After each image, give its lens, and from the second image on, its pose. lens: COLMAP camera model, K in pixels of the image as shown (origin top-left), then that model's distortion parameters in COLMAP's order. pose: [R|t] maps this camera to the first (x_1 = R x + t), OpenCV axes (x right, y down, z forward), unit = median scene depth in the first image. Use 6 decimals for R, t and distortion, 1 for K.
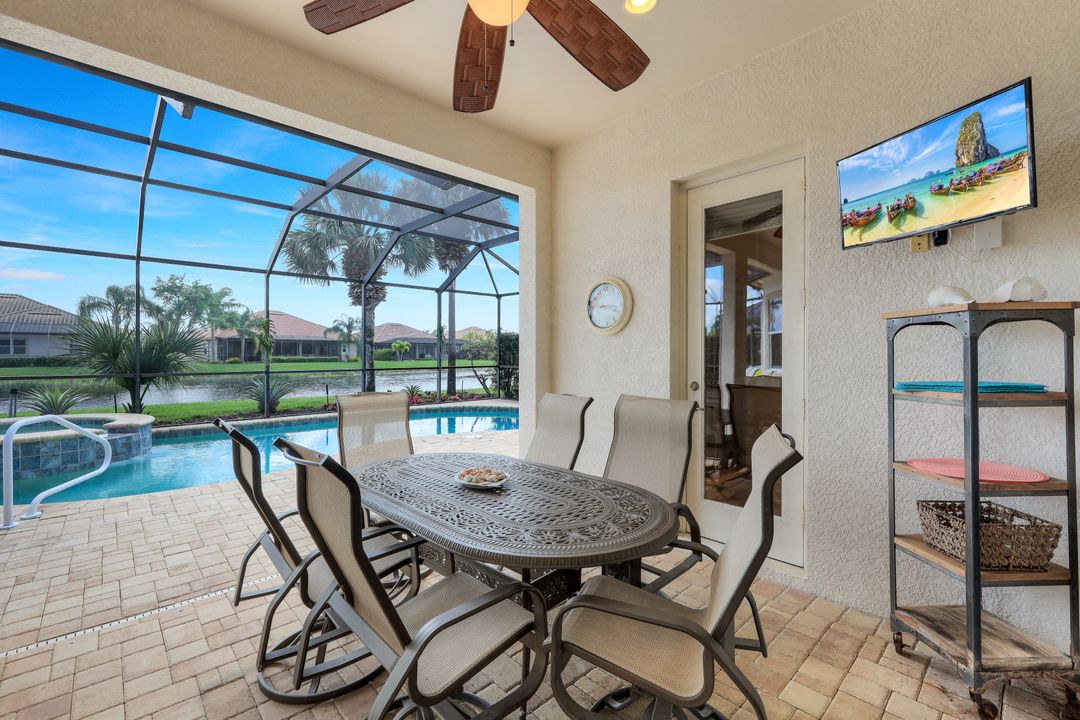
lens RADIAL K [[456.1, 0, 538.0], [0, 456.1, 353.5], [0, 0, 1]] dist [-0.002226, -0.000142]
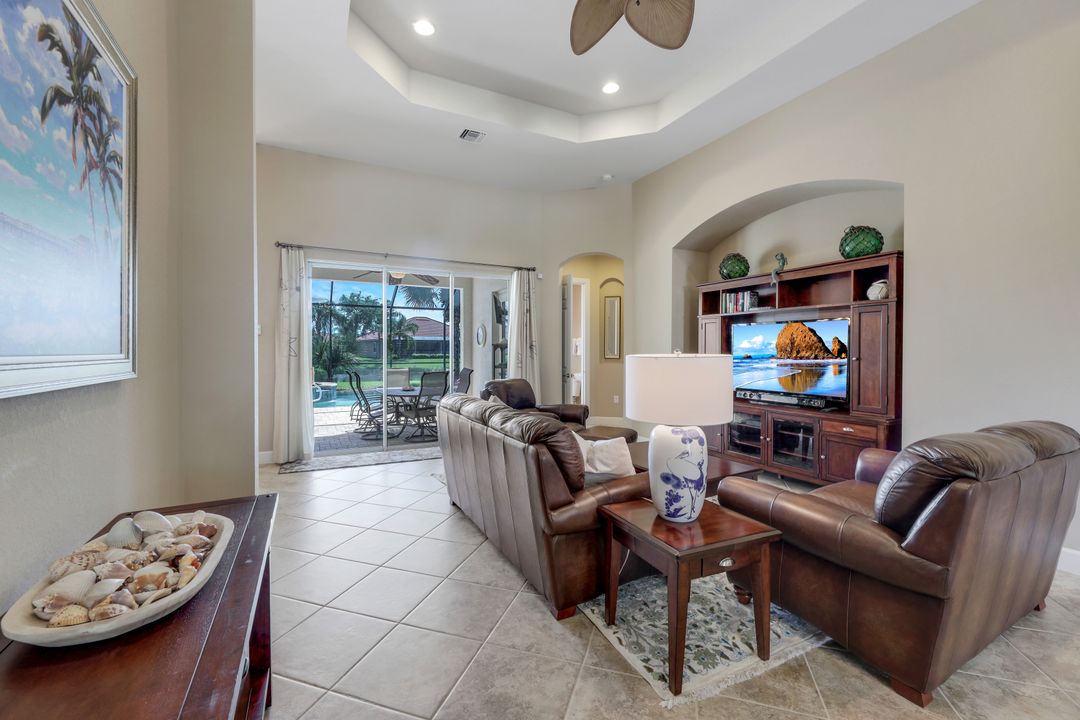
lens RADIAL K [[456.1, 0, 538.0], [0, 456.1, 353.5], [0, 0, 1]] dist [-0.002226, -0.000142]
pose [[0.957107, 0.002053, -0.289729, 0.313870], [-0.001063, 0.999993, 0.003573, -0.004651], [0.289734, -0.003111, 0.957102, -0.357489]]
